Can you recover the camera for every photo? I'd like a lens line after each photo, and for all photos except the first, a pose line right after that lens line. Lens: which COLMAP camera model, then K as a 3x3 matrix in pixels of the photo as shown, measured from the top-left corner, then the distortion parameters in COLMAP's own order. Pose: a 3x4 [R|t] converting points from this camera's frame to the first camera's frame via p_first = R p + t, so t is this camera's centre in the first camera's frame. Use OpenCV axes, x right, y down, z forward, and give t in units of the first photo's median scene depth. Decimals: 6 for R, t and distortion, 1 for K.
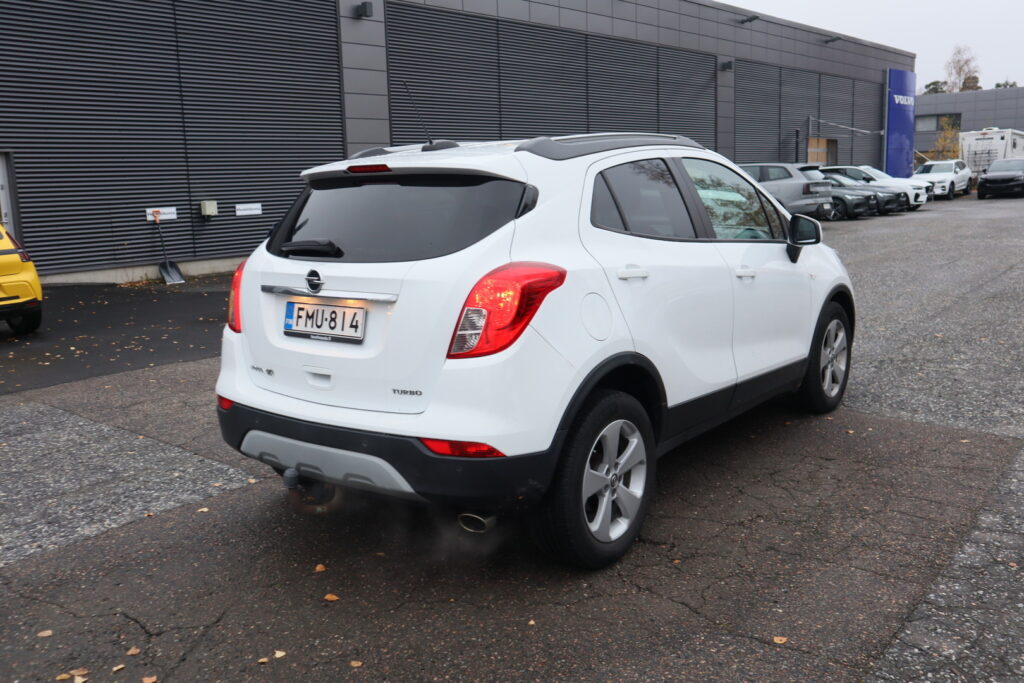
lens RADIAL K [[976.6, 0, 512.0], [0, 976.6, 341.5], [0, 0, 1]] dist [-0.010299, -0.000623]
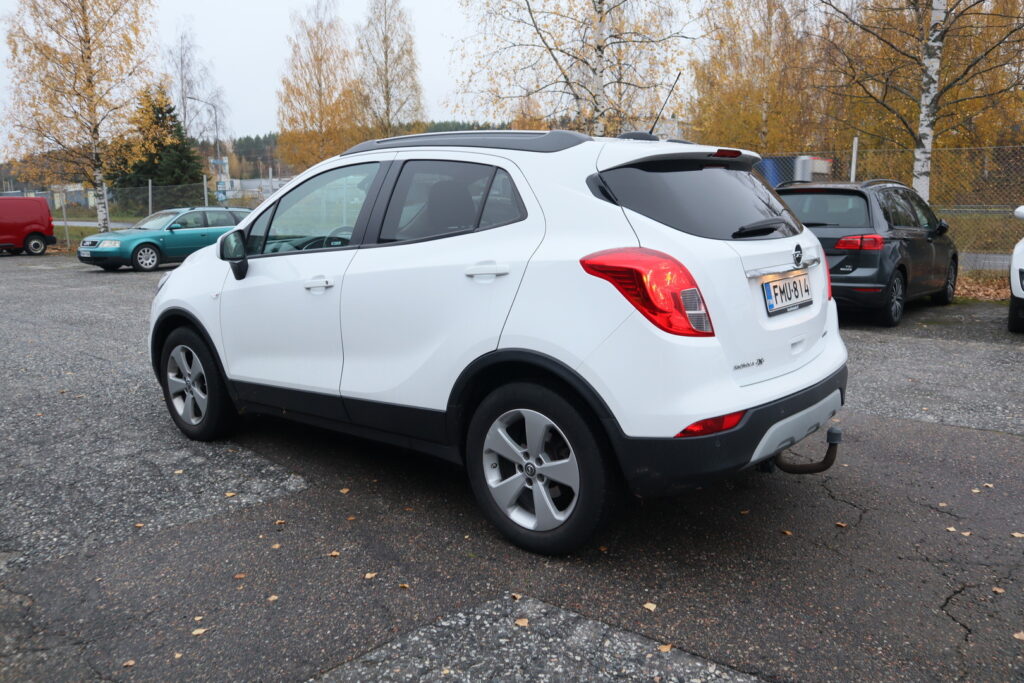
lens RADIAL K [[832.0, 0, 512.0], [0, 832.0, 341.5], [0, 0, 1]] dist [-0.049003, 0.009160]
pose [[0.022044, -0.137292, 0.990285, -0.628074], [0.189989, 0.973051, 0.130674, -0.082633], [-0.981539, 0.185263, 0.047534, 0.722952]]
